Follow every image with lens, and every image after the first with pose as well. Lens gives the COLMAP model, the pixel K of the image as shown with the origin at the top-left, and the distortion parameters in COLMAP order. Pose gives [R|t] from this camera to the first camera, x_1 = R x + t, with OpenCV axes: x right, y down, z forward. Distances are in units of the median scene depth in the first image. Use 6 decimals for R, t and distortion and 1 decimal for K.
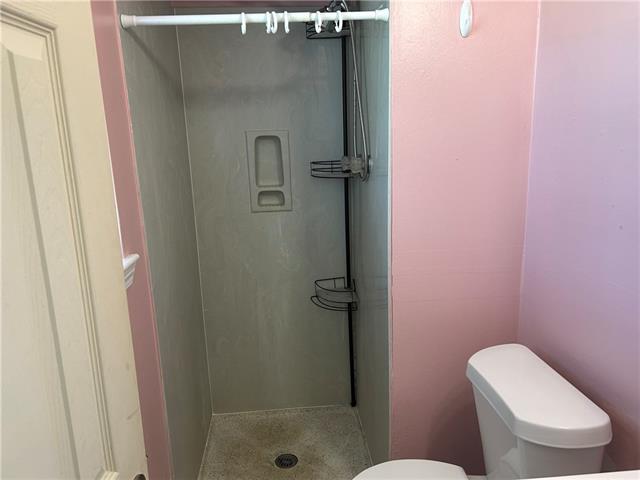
lens RADIAL K [[486.0, 0, 322.2], [0, 486.0, 246.7], [0, 0, 1]] dist [0.047166, -0.032019]
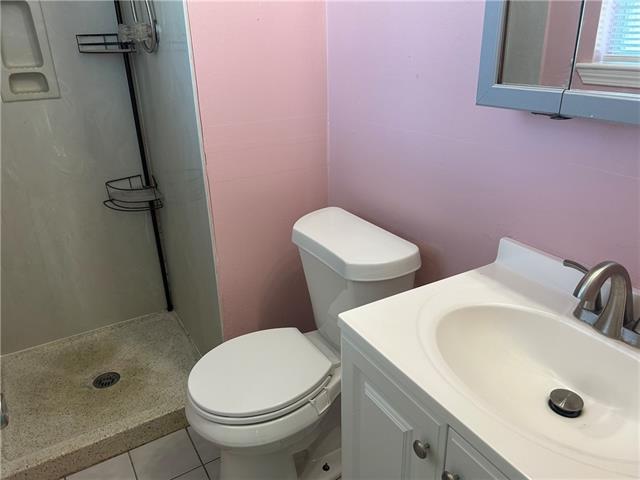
lens RADIAL K [[486.0, 0, 318.5], [0, 486.0, 240.9], [0, 0, 1]] dist [0.047166, -0.032019]
pose [[0.898621, -0.158987, 0.408906, -0.049385], [0.093252, 0.979949, 0.176081, 0.056329], [-0.428701, -0.120099, 0.895428, 0.038748]]
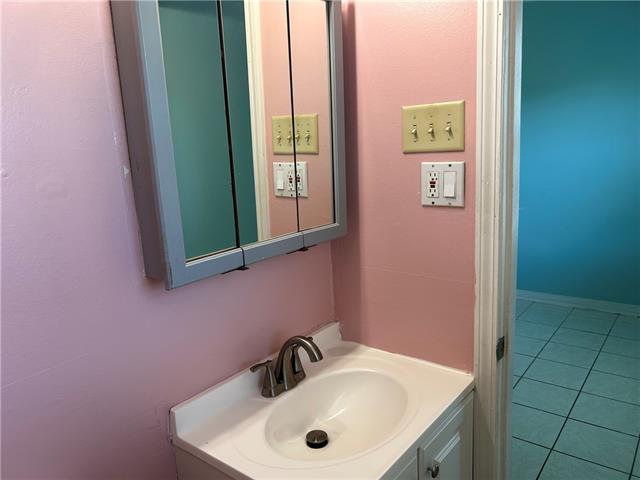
lens RADIAL K [[486.0, 0, 319.3], [0, 486.0, 242.7], [0, 0, 1]] dist [0.047166, -0.032019]
pose [[-0.753252, -0.016784, 0.657518, -0.127560], [0.253480, 0.915048, 0.313745, -0.250124], [-0.606926, 0.402996, -0.685007, 1.081227]]
